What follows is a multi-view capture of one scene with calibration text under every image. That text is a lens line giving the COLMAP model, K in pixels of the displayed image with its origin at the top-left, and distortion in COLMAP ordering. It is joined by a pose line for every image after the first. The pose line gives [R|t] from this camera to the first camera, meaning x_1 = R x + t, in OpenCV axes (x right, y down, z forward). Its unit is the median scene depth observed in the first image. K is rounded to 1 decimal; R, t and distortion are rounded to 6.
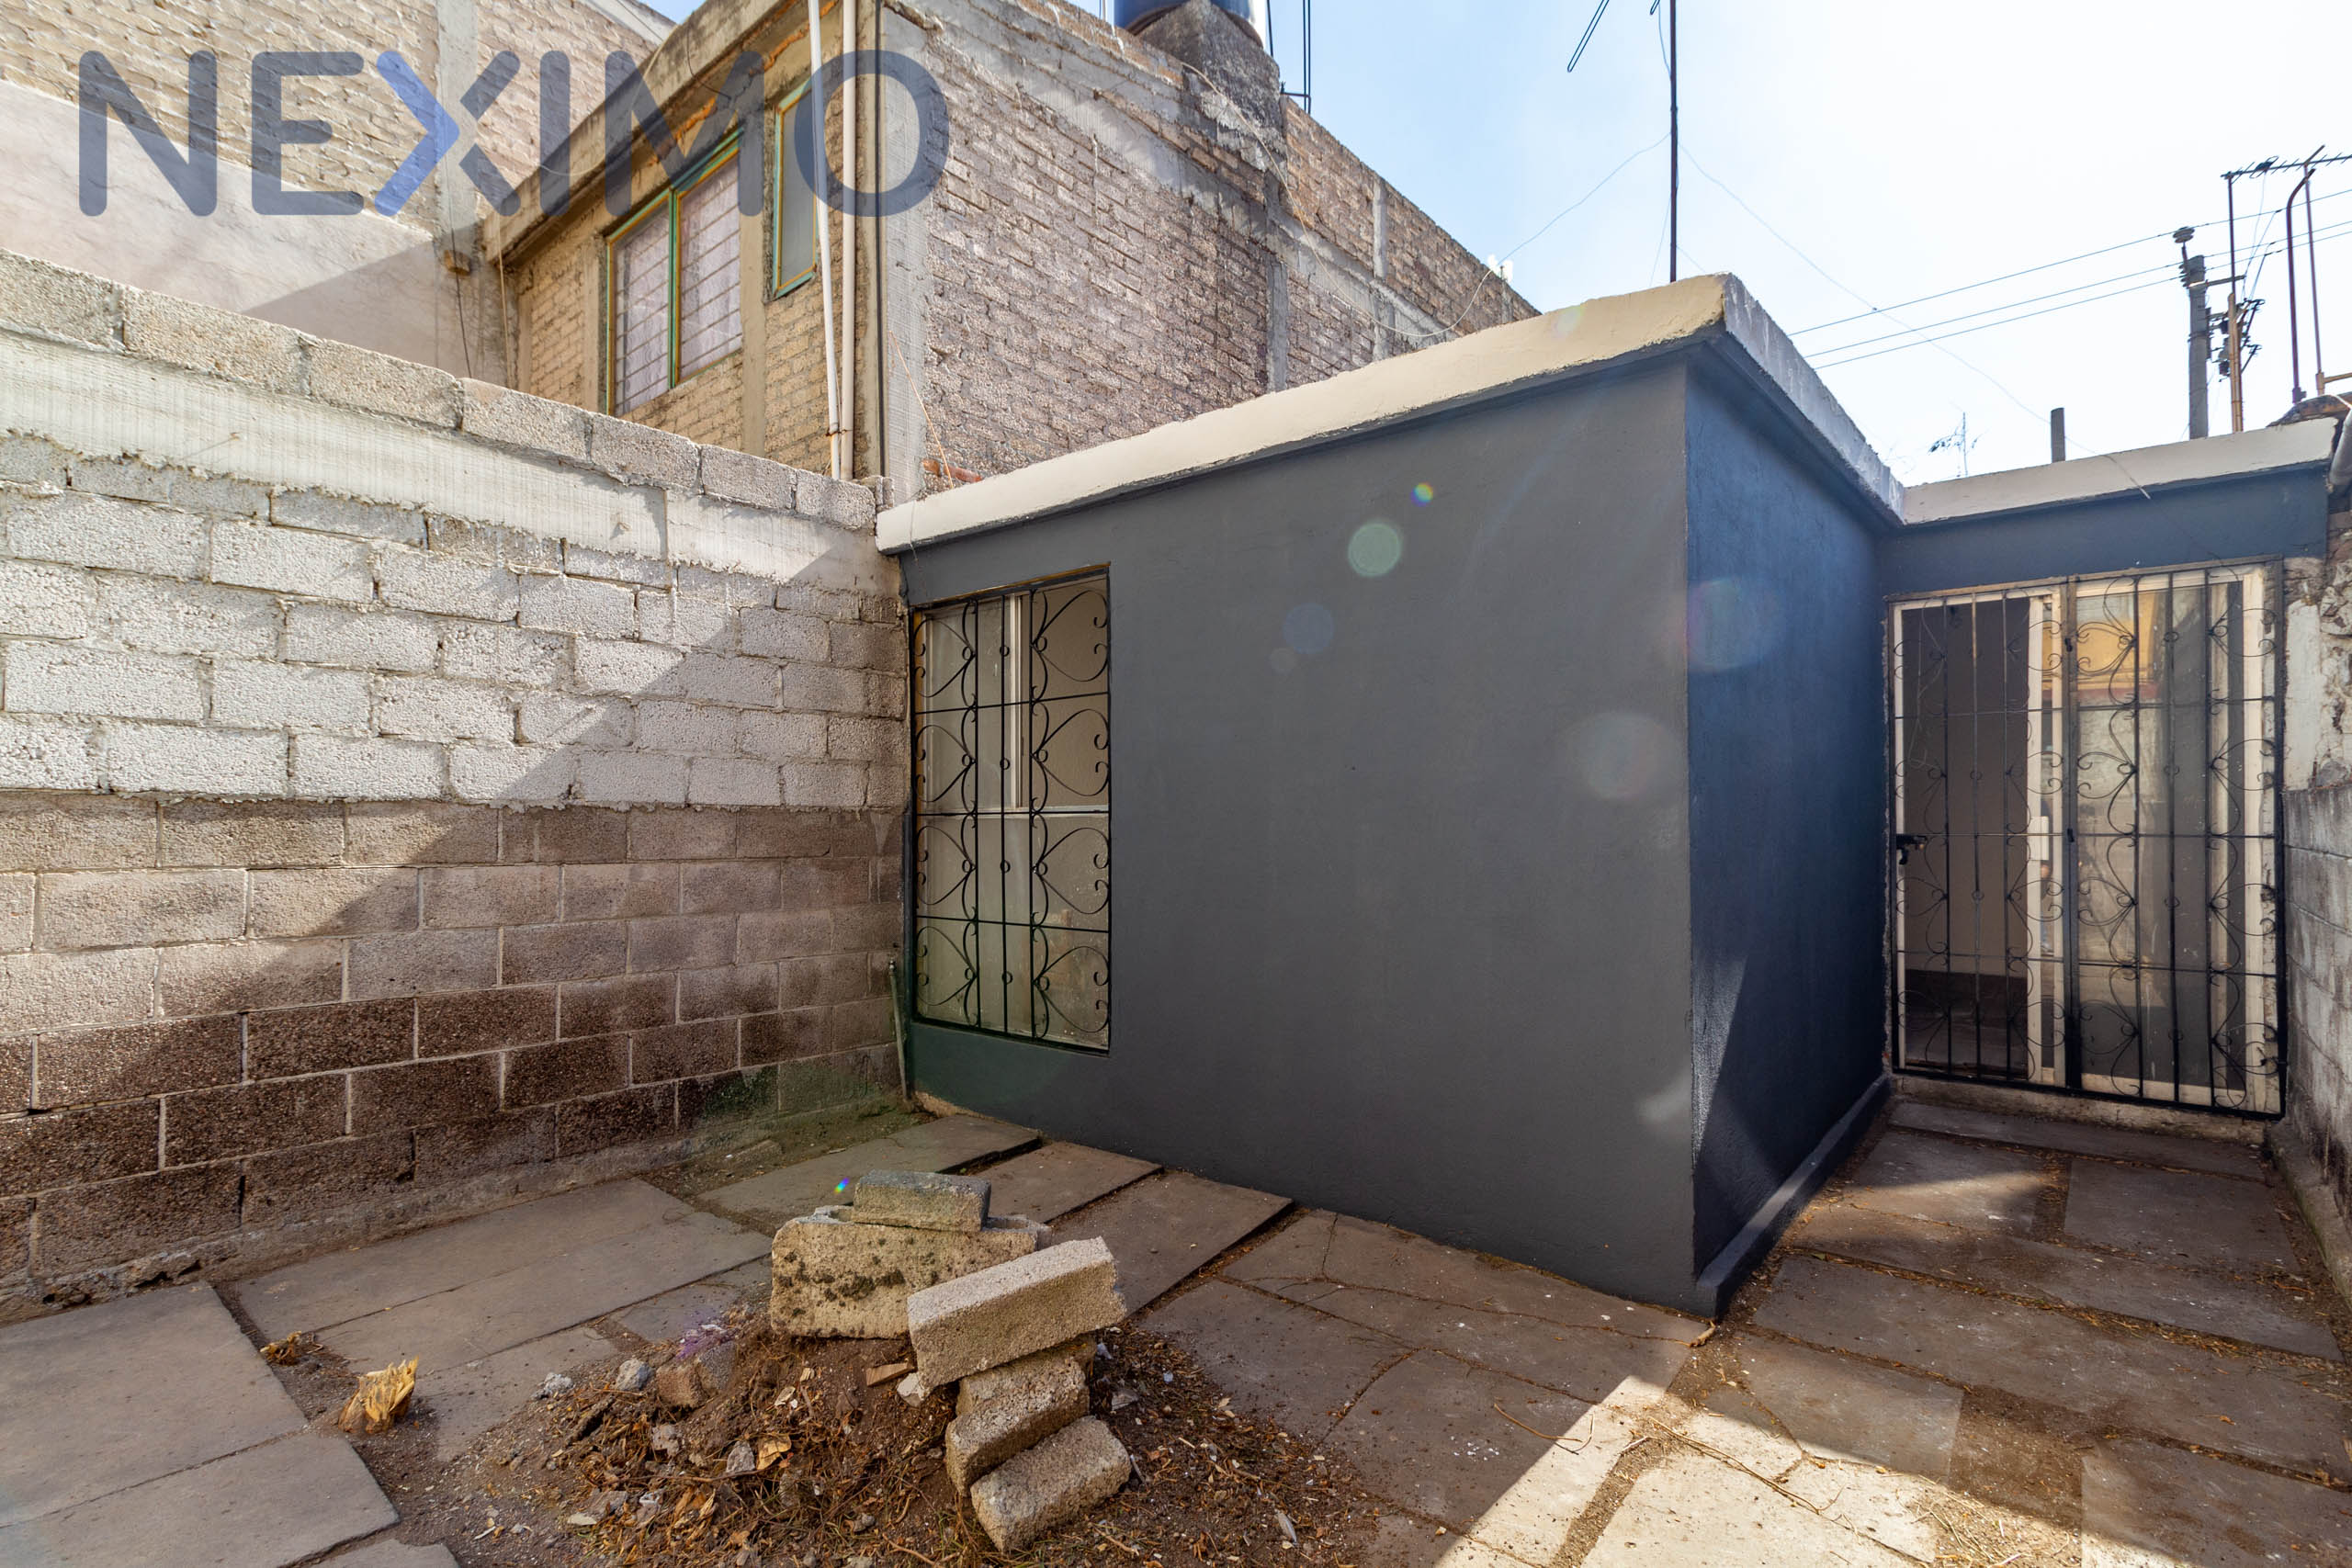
lens RADIAL K [[1095.0, 0, 1174.4], [0, 1095.0, 791.8], [0, 0, 1]] dist [0.000039, 0.001714]
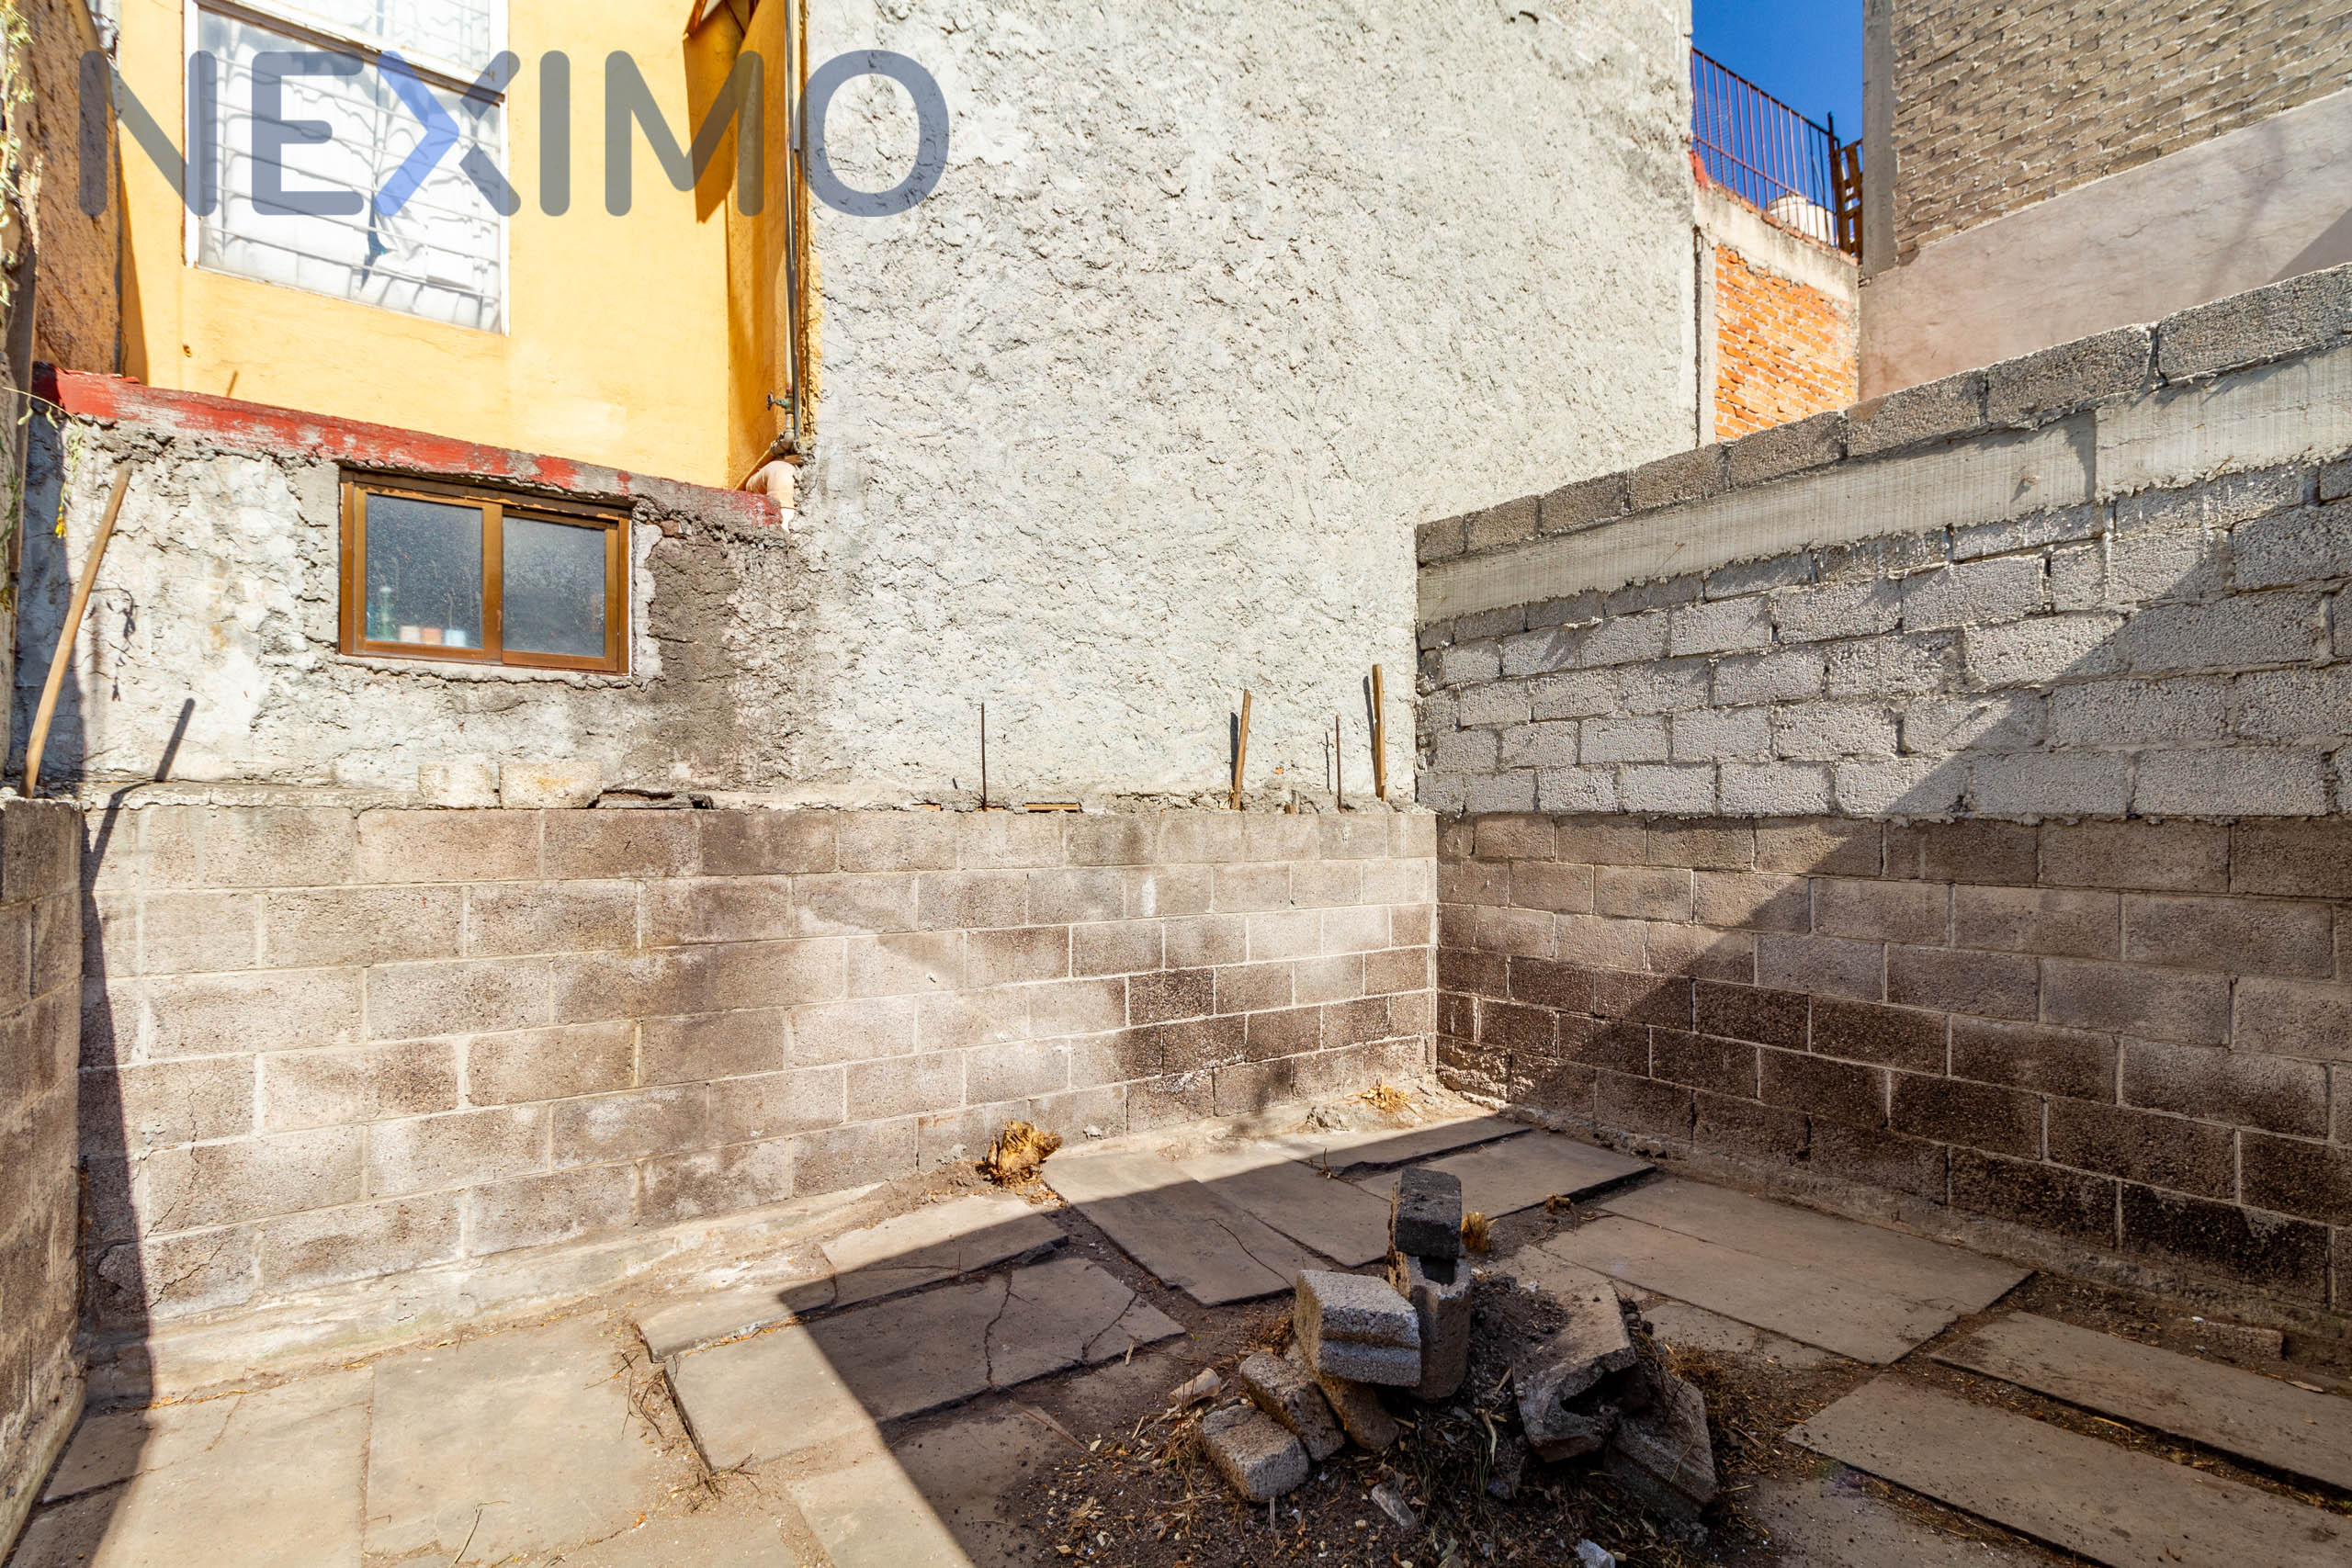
lens RADIAL K [[1095.0, 0, 1173.8], [0, 1095.0, 801.4], [0, 0, 1]] dist [0.000039, 0.001714]
pose [[-0.251708, -0.019955, -0.967597, 0.499751], [0.021730, 0.999419, -0.026264, 0.008328], [0.967559, -0.027636, -0.251128, 0.628001]]
